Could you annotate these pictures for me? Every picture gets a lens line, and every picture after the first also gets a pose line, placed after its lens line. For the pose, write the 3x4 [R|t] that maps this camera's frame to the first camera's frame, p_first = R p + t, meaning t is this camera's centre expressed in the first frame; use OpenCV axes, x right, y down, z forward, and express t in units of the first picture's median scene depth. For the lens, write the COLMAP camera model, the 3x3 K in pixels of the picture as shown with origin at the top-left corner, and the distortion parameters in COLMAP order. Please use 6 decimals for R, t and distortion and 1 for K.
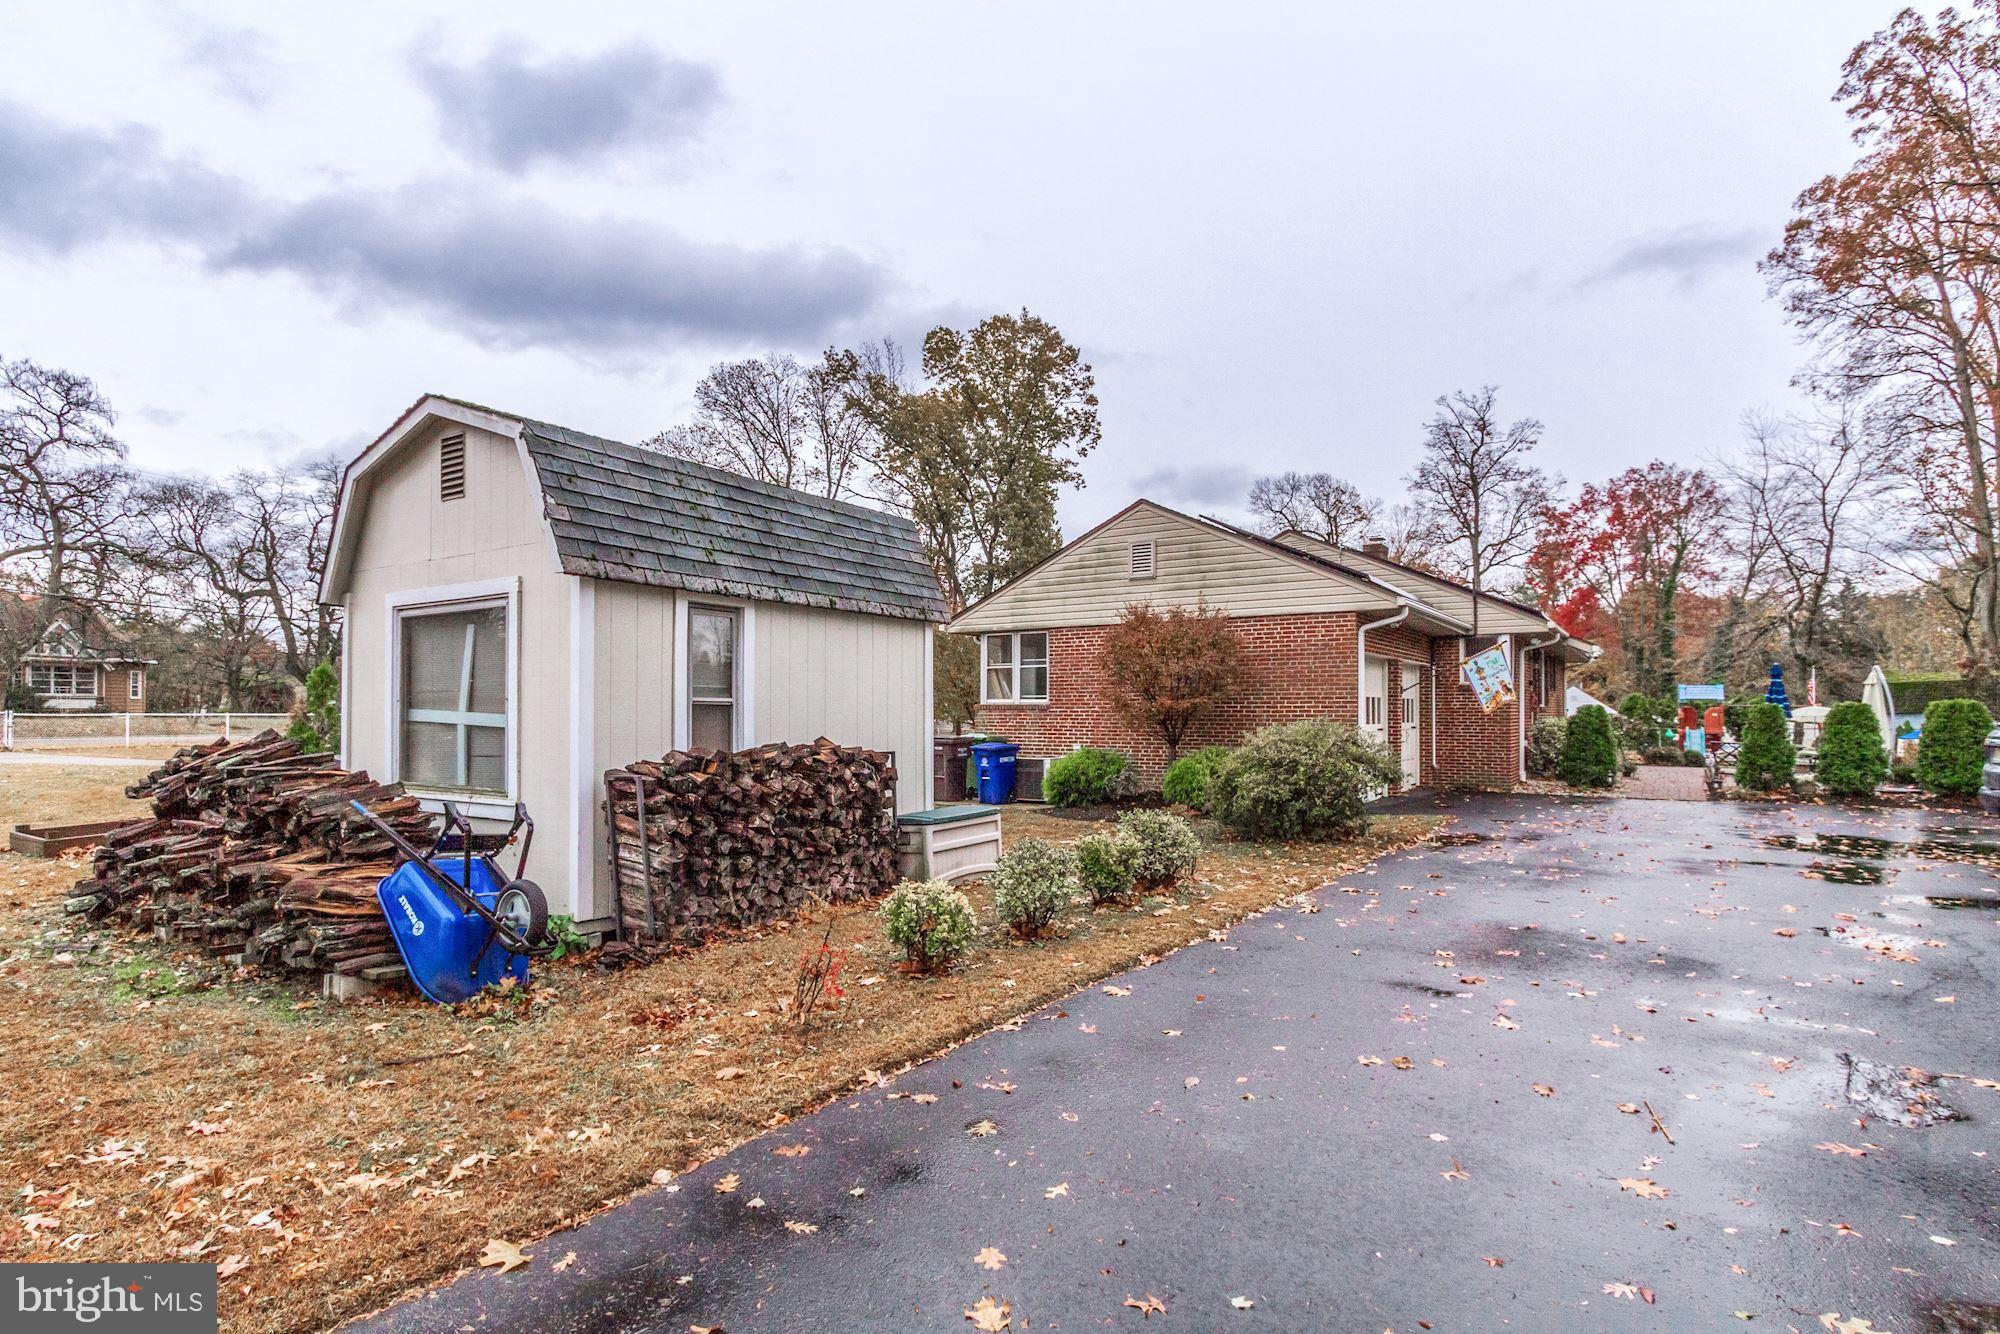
lens RADIAL K [[1023.0, 0, 993.1], [0, 1023.0, 709.2], [0, 0, 1]] dist [-0.000602, 0.000123]
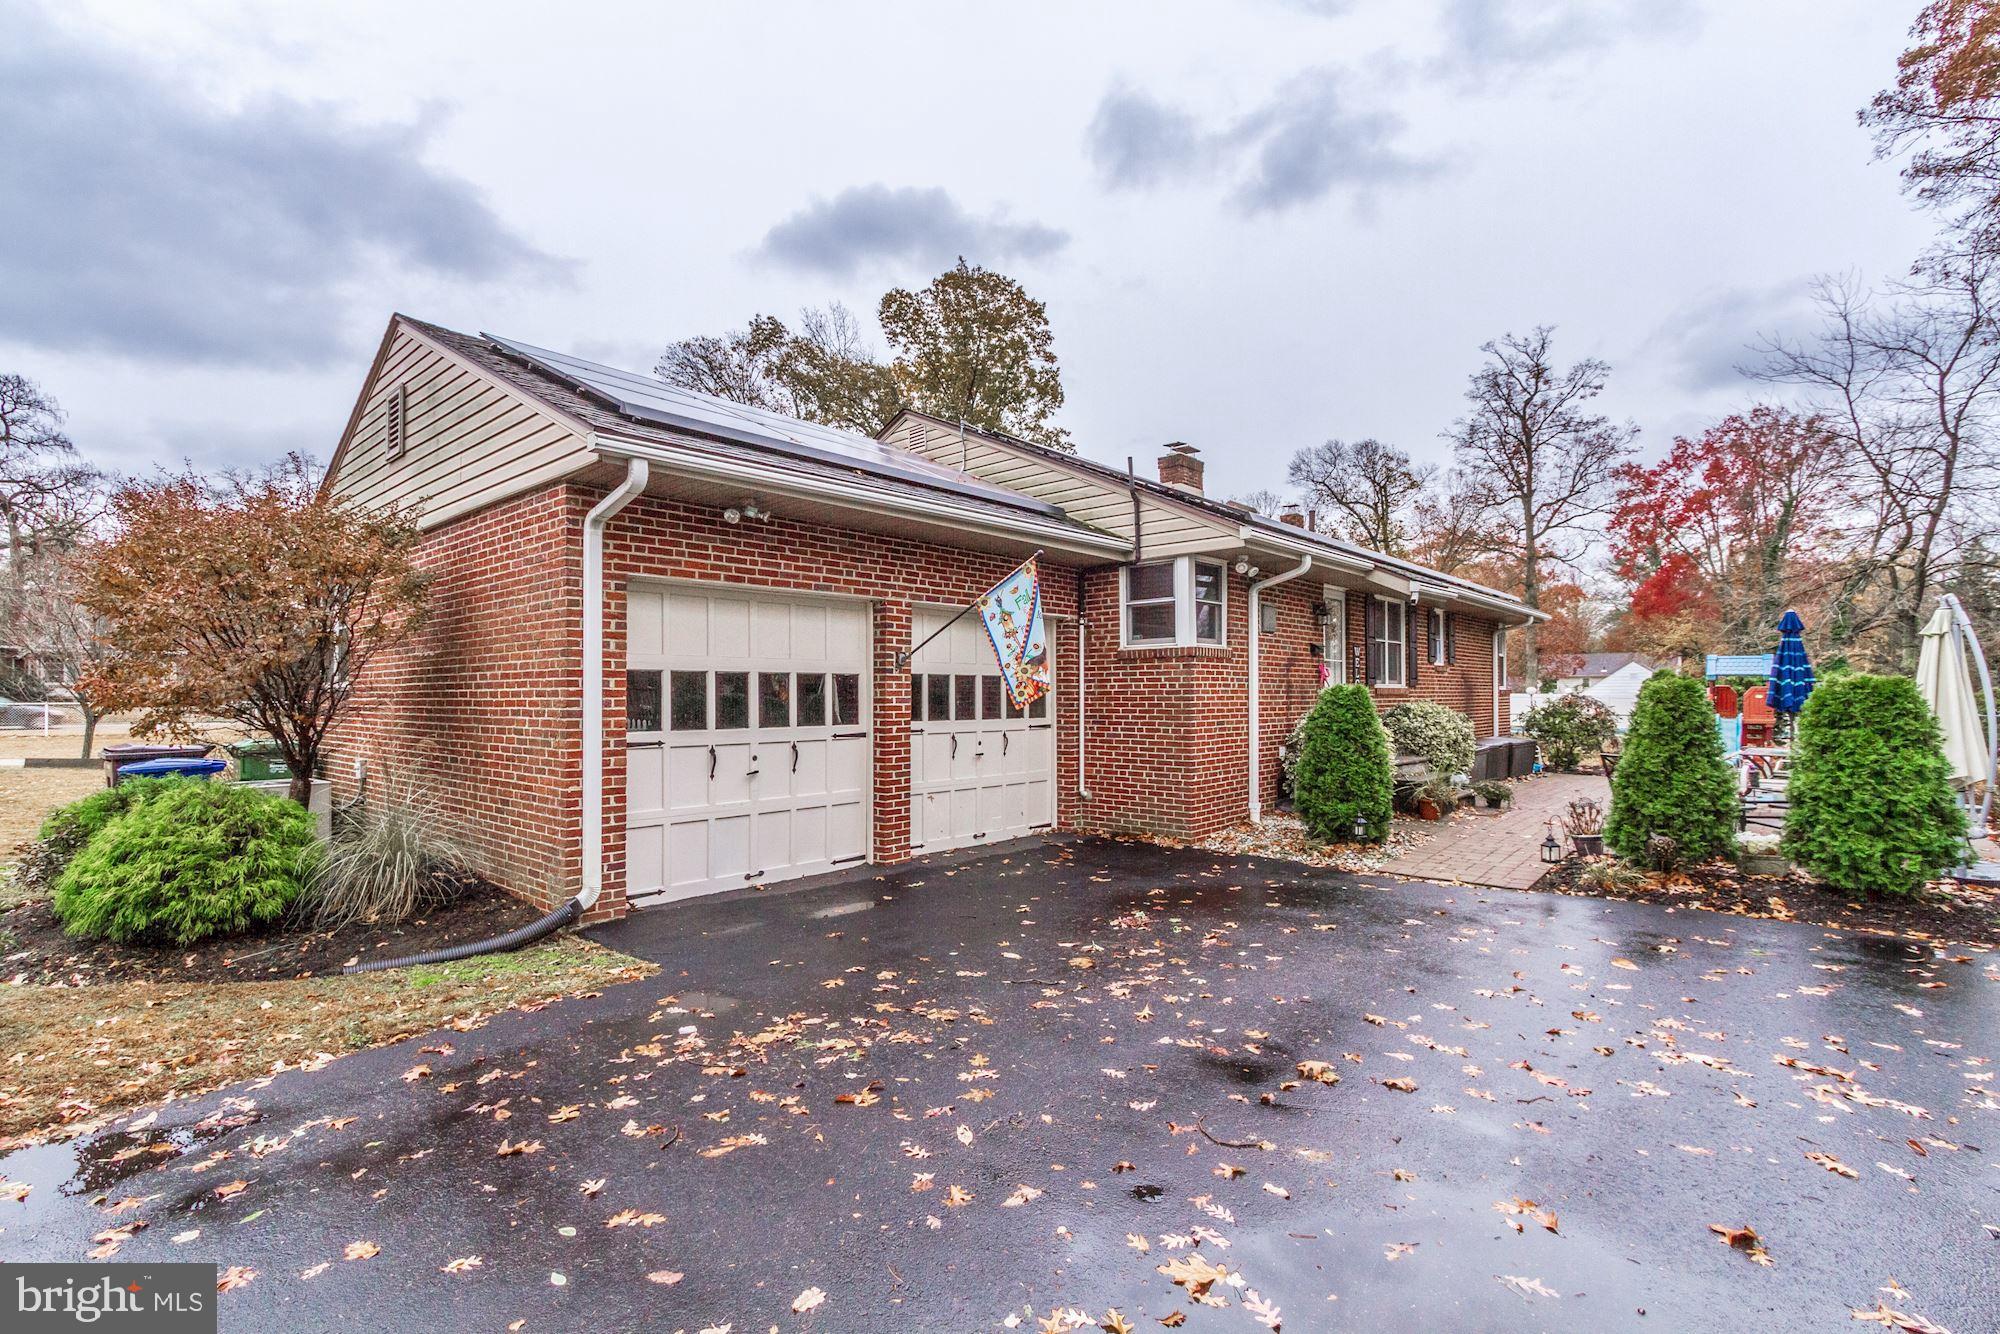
lens RADIAL K [[924.9, 0, 994.2], [0, 924.9, 687.9], [0, 0, 1]] dist [0.002806, 0.001579]
pose [[0.989462, -0.007483, -0.144598, 0.152334], [0.006882, 0.999965, -0.004652, -0.000588], [0.144628, 0.003608, 0.989480, 0.160615]]
